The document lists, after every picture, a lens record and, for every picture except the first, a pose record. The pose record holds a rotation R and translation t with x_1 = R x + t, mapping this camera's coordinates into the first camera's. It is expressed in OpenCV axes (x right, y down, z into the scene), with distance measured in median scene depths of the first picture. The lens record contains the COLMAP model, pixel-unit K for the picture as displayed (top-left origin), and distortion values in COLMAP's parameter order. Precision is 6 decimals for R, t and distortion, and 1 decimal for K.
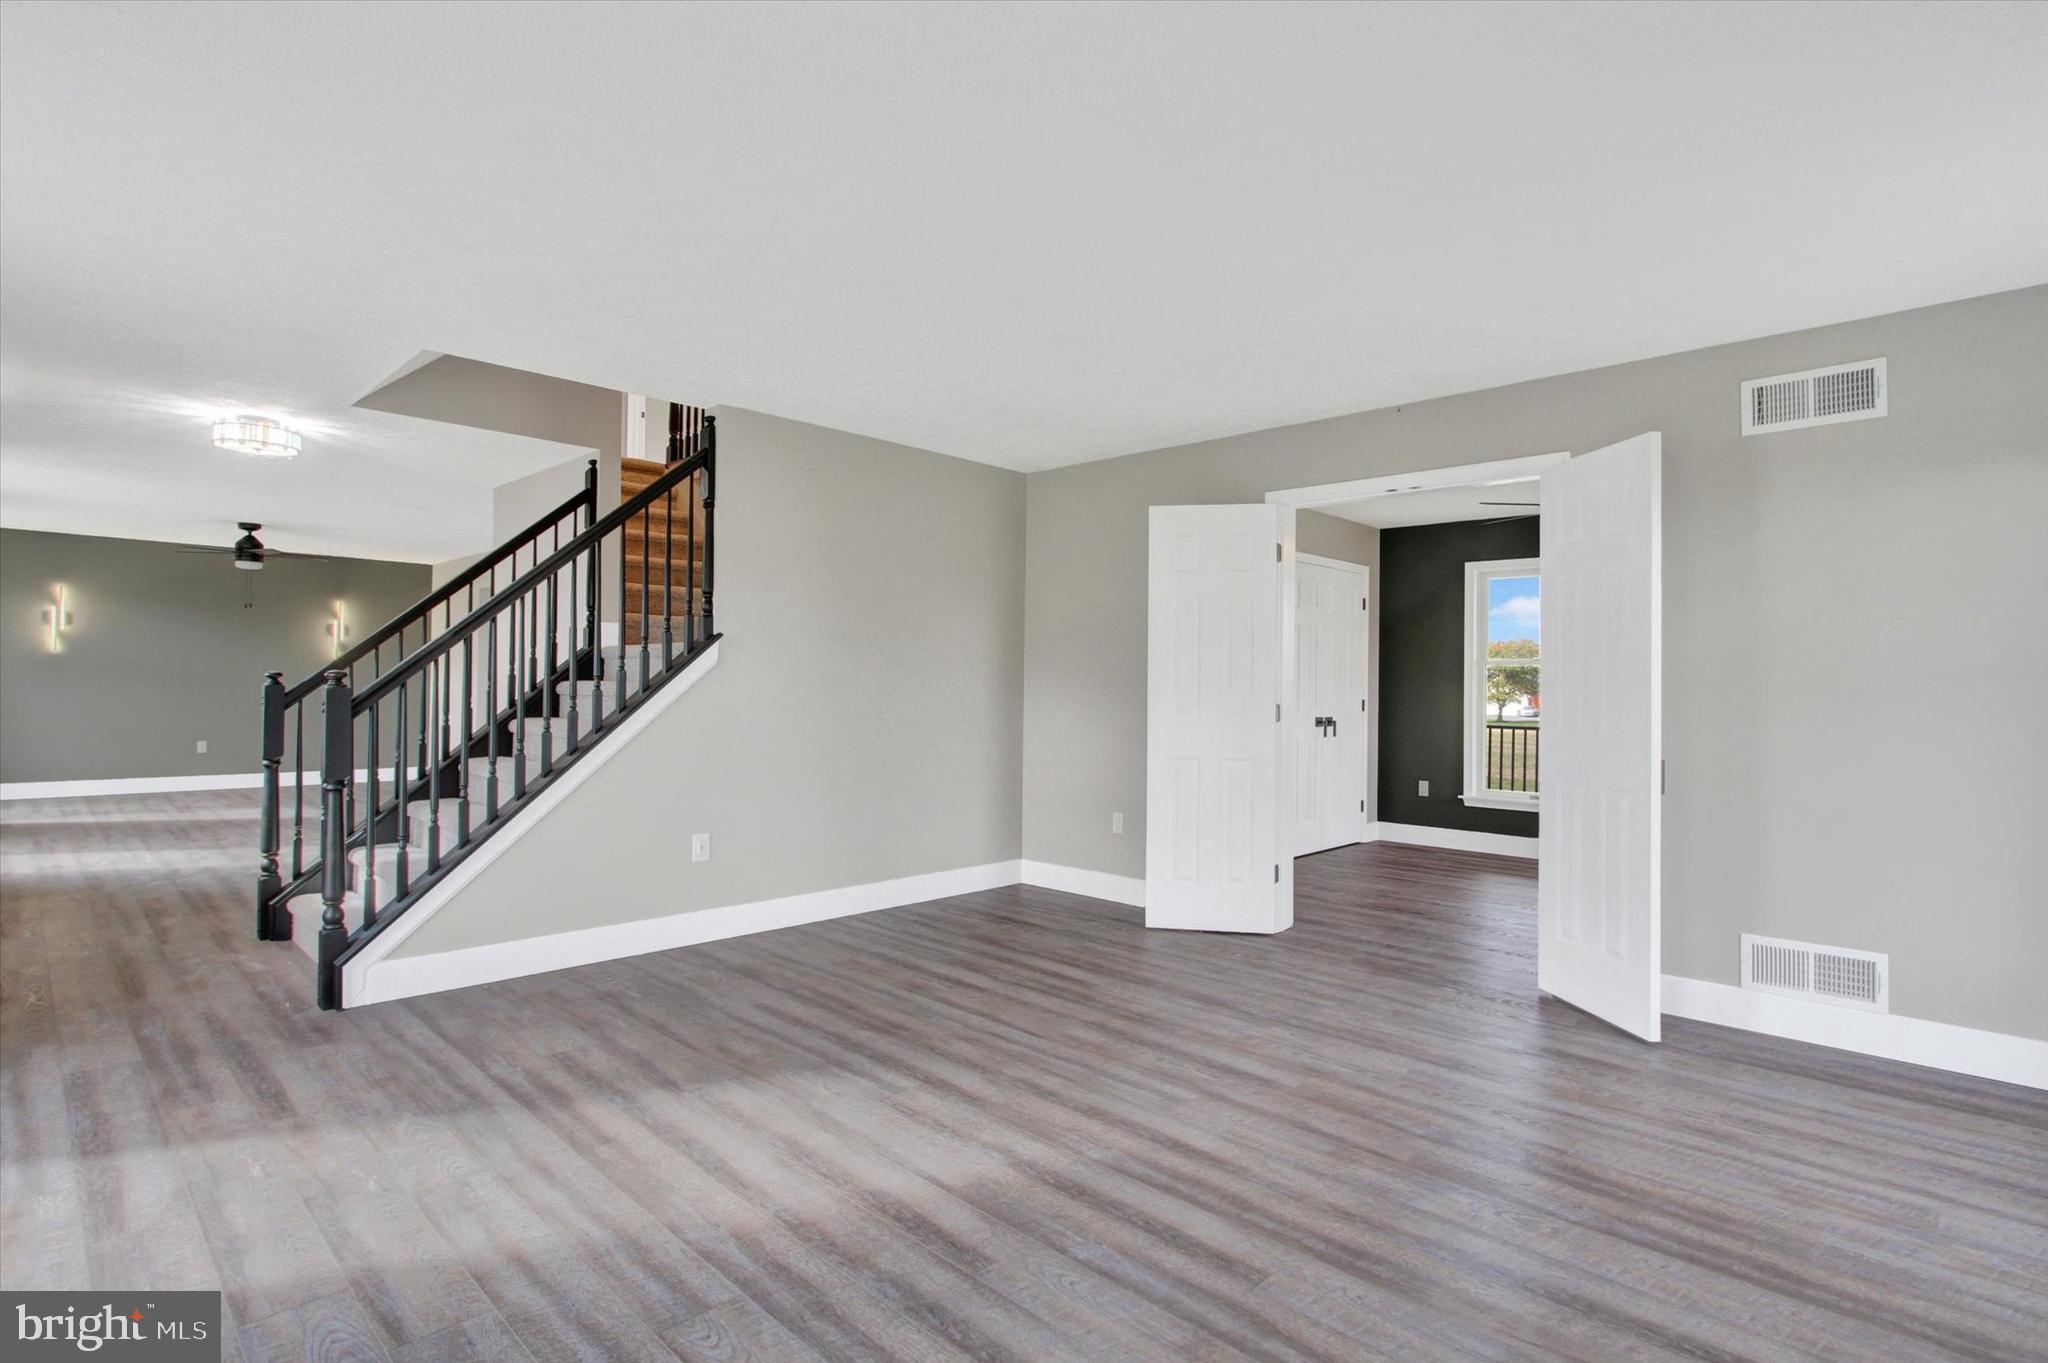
lens RADIAL K [[1020.0, 0, 1019.7], [0, 1020.0, 687.8], [0, 0, 1]] dist [-0.008419, 0.007136]
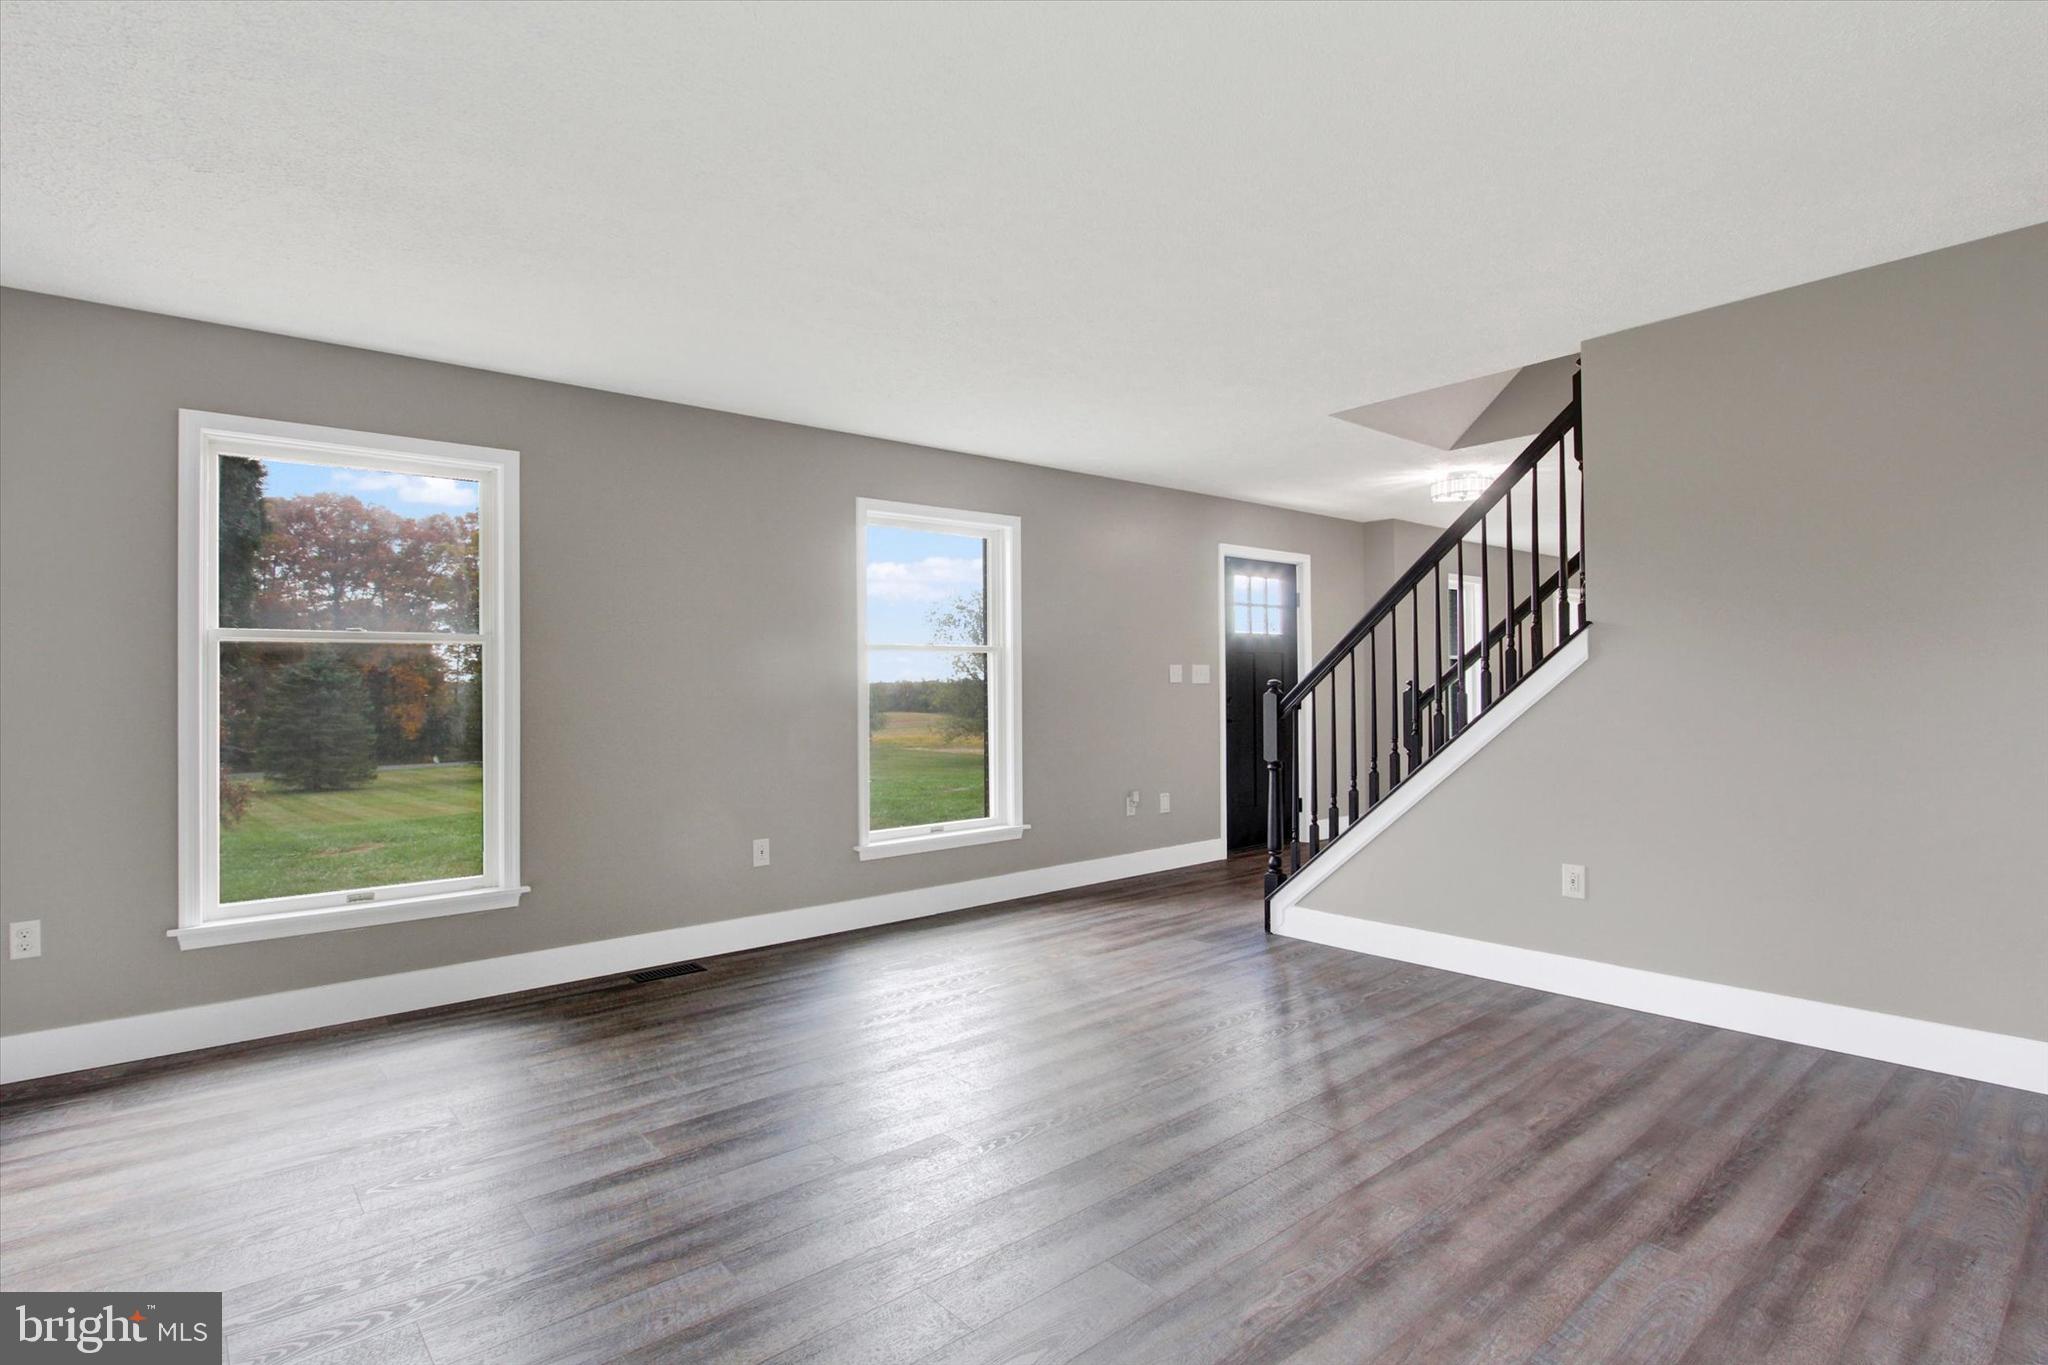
lens RADIAL K [[1020.0, 0, 1019.7], [0, 1020.0, 688.8], [0, 0, 1]] dist [-0.008419, 0.007136]
pose [[-0.096089, -0.008846, -0.995333, 0.737324], [0.012021, 0.999877, -0.010047, 0.002497], [0.995300, -0.012931, -0.095971, 0.827716]]
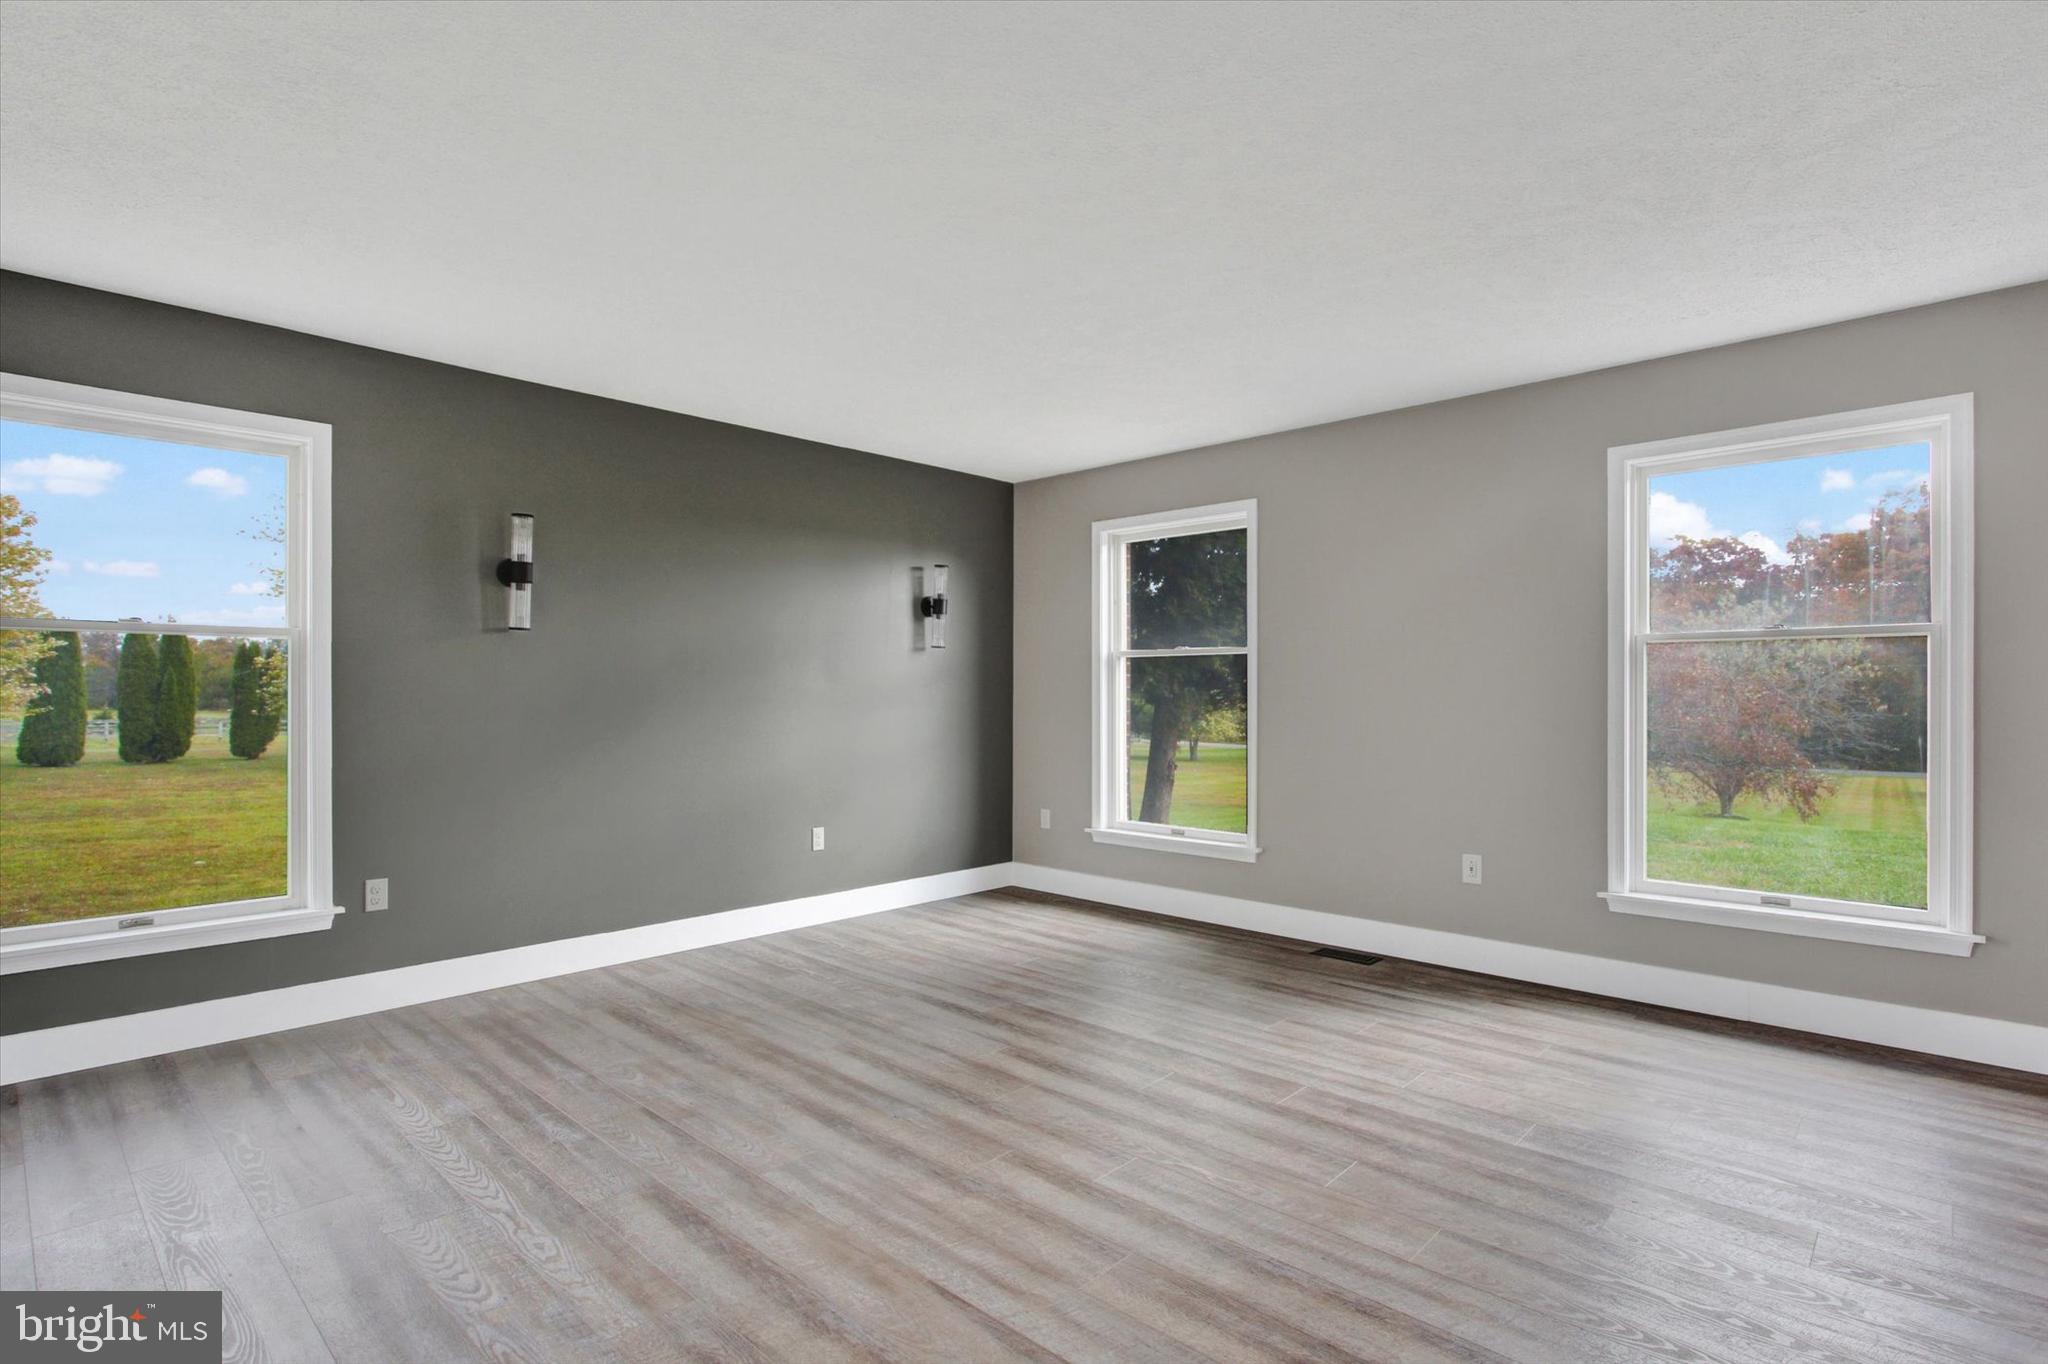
lens RADIAL K [[993.8, 0, 1015.7], [0, 993.8, 687.7], [0, 0, 1]] dist [-0.005876, 0.000579]
pose [[-0.999854, -0.012478, -0.011654, -0.017385], [-0.012374, 0.999884, -0.008918, -0.000466], [0.011764, -0.008772, -0.999892, 1.564567]]
